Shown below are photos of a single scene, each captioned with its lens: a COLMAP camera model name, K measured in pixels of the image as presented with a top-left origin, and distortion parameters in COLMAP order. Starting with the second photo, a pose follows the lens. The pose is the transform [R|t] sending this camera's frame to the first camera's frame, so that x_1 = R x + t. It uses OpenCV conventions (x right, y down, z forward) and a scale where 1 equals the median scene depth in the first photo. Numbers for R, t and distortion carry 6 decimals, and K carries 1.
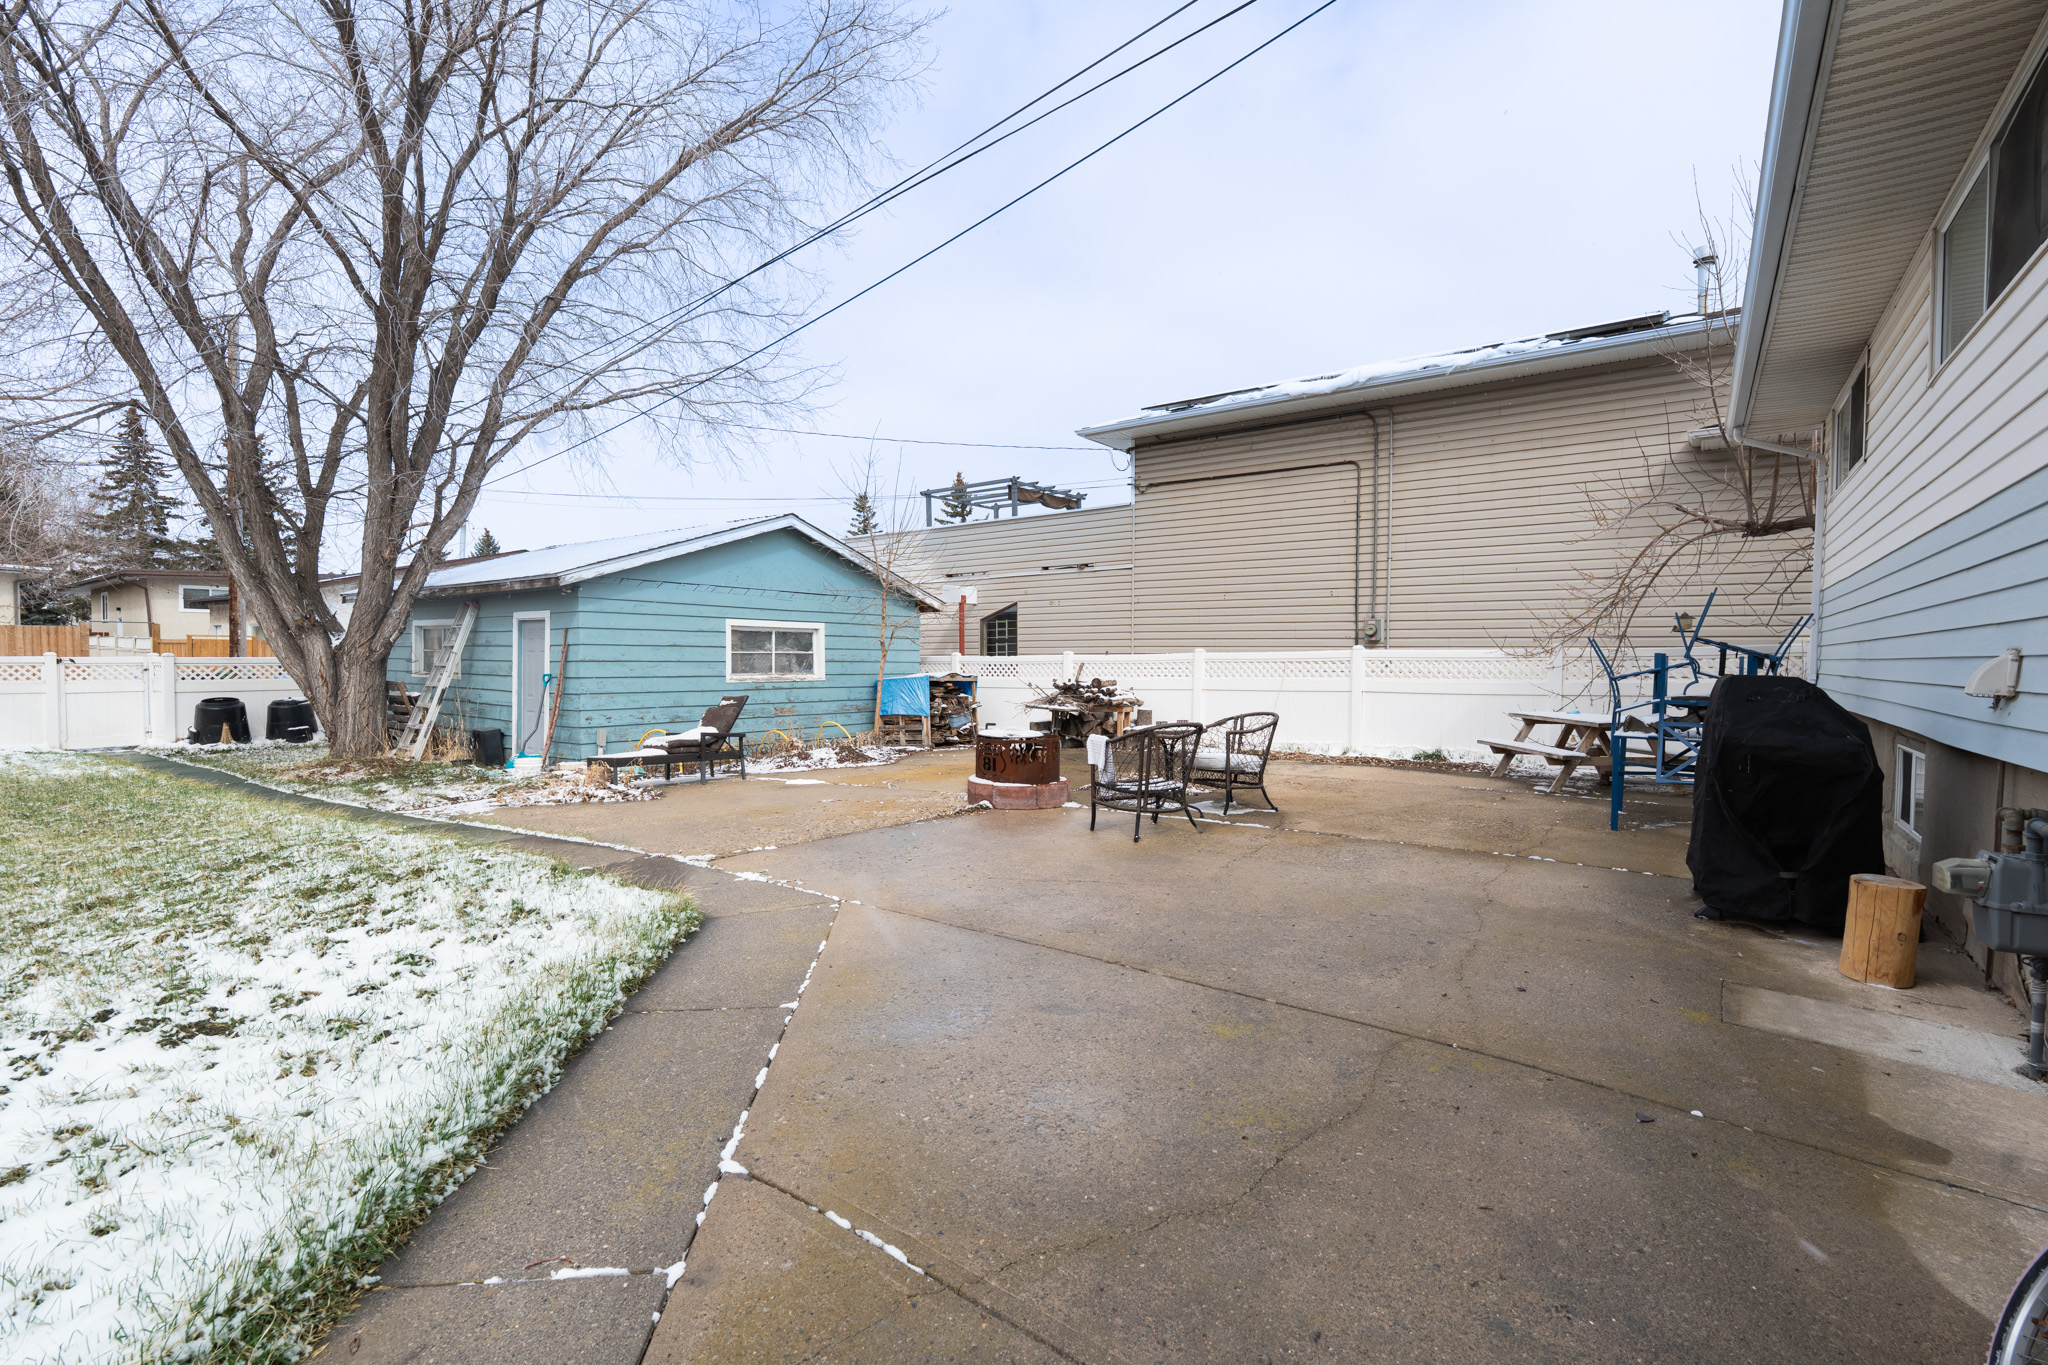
lens RADIAL K [[899.5, 0, 1017.3], [0, 899.5, 677.7], [0, 0, 1]] dist [-0.003424, 0.000071]
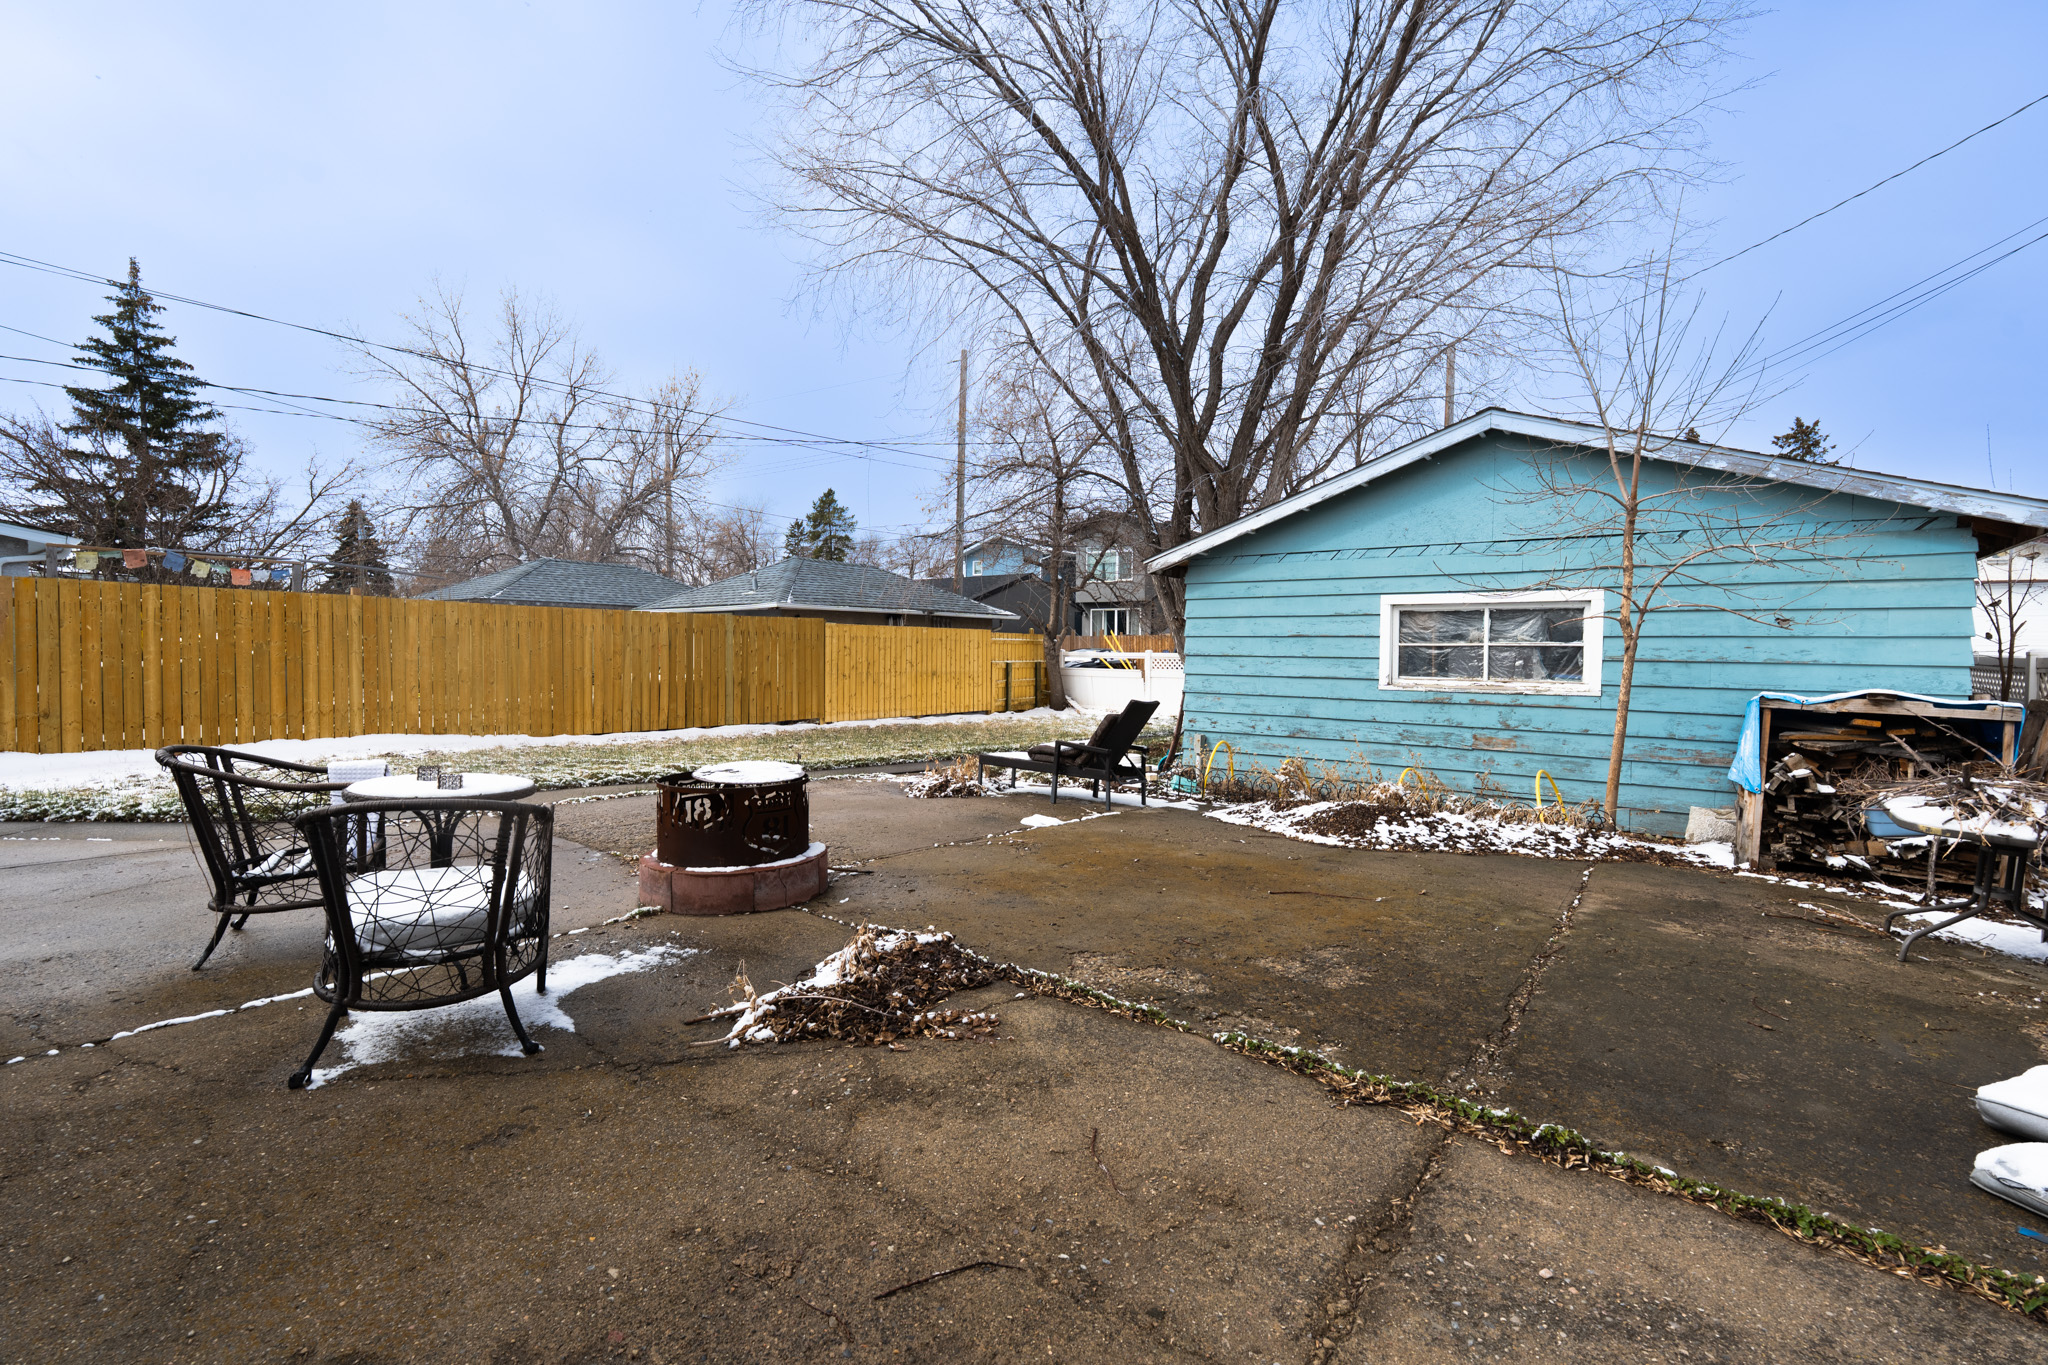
lens RADIAL K [[899.5, 0, 1017.3], [0, 899.5, 677.7], [0, 0, 1]] dist [-0.003424, 0.000071]
pose [[-0.006225, 0.025770, -0.999649, 0.355945], [-0.029949, 0.999215, 0.025946, -0.012618], [0.999532, 0.030100, -0.005448, 0.726935]]
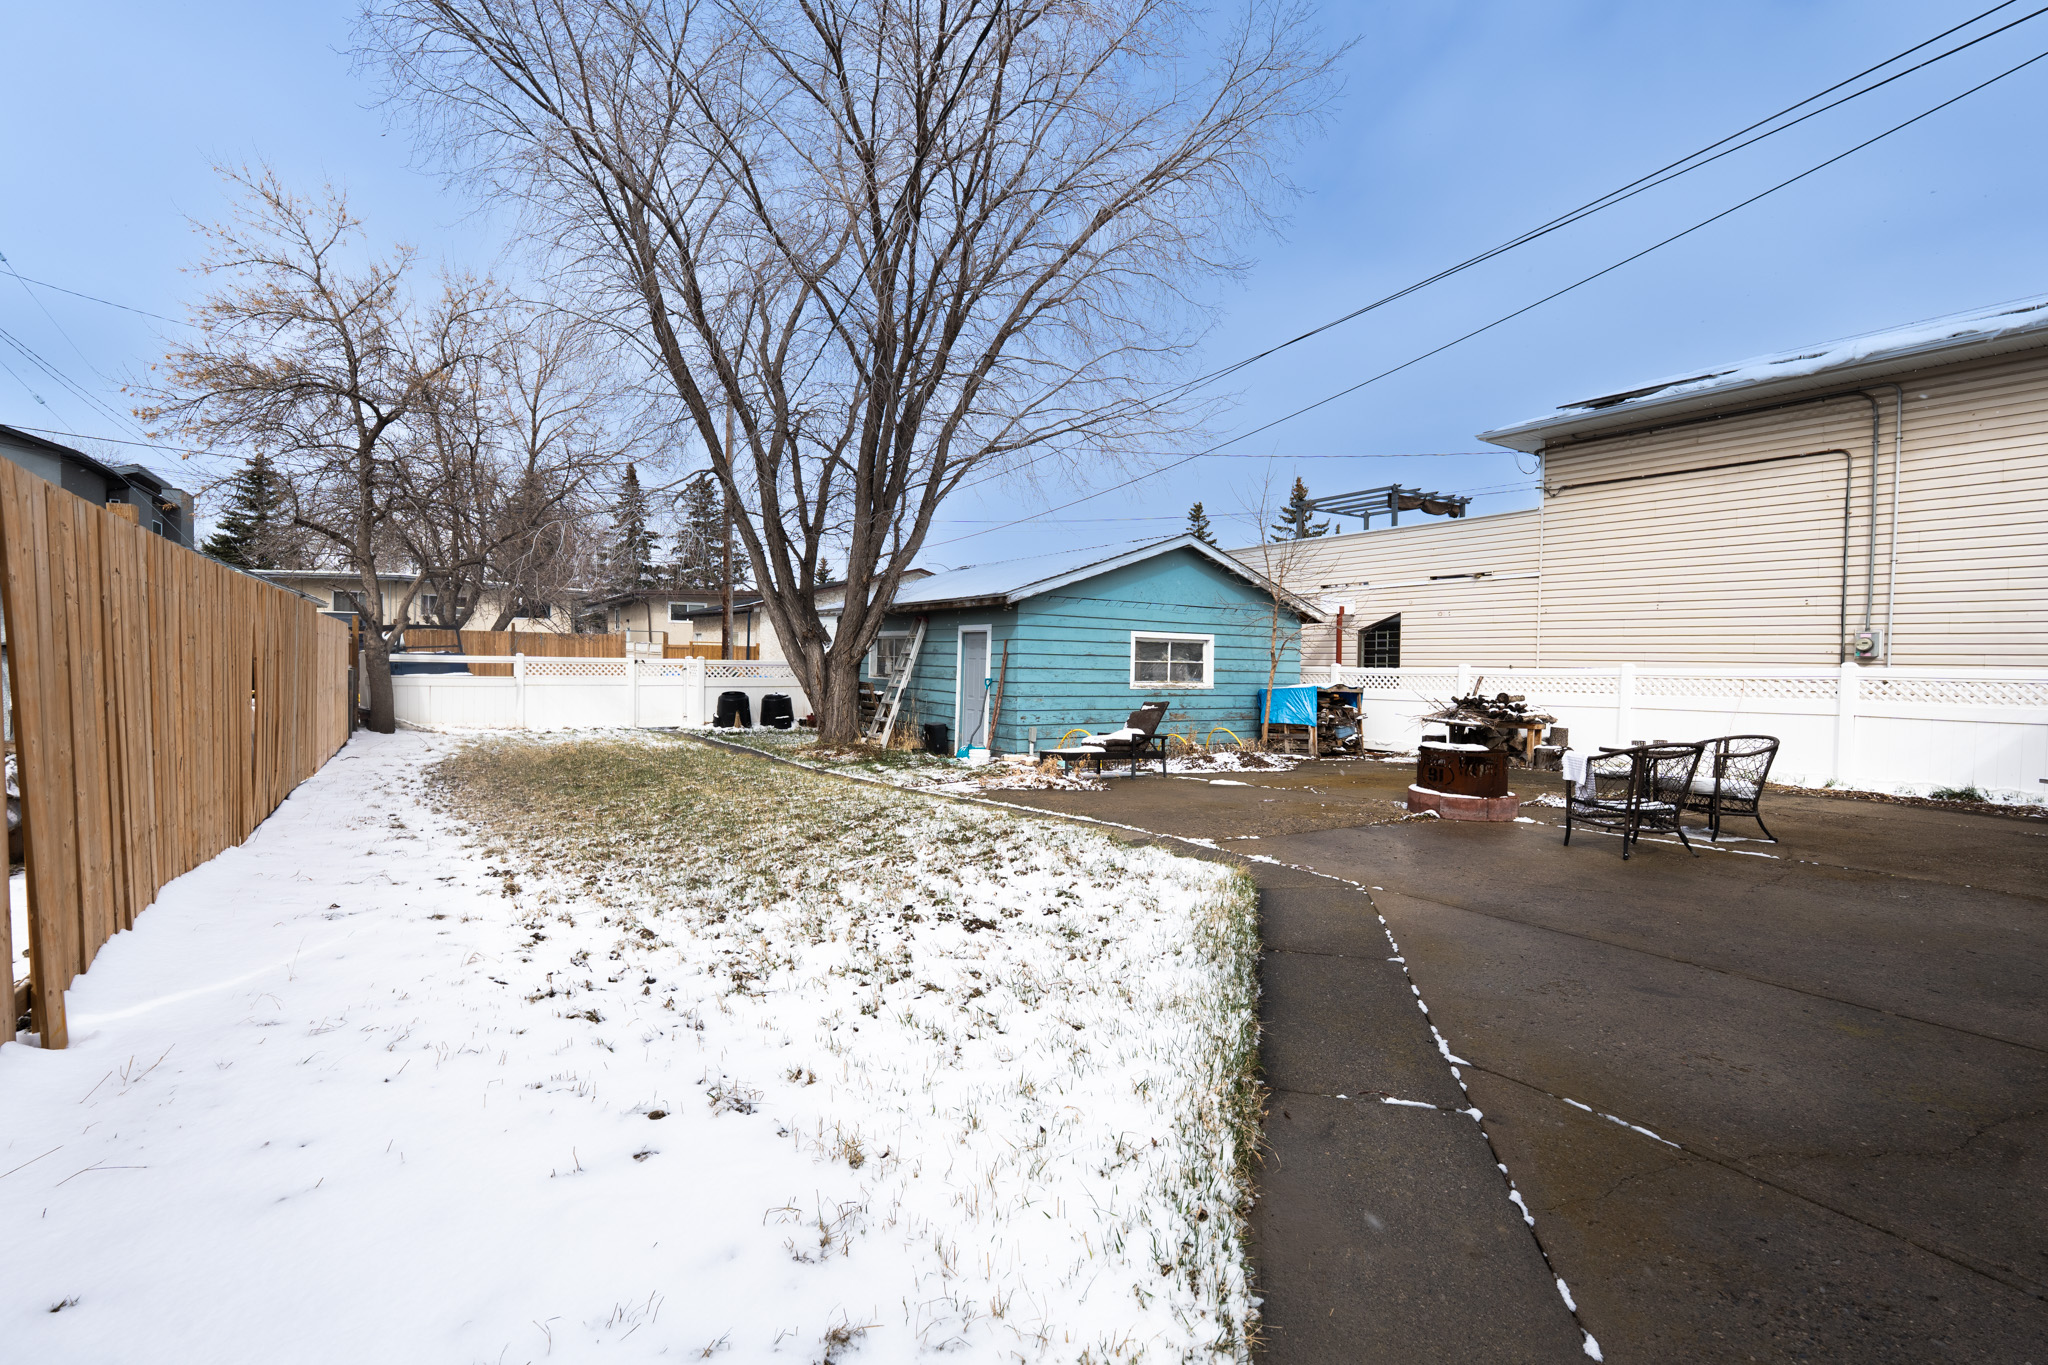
lens RADIAL K [[899.5, 0, 1017.3], [0, 899.5, 677.7], [0, 0, 1]] dist [-0.003424, 0.000071]
pose [[0.941613, 0.018220, -0.336204, -0.083680], [-0.020845, 0.999774, -0.004201, -0.000877], [0.336051, 0.010964, 0.941780, -0.082524]]
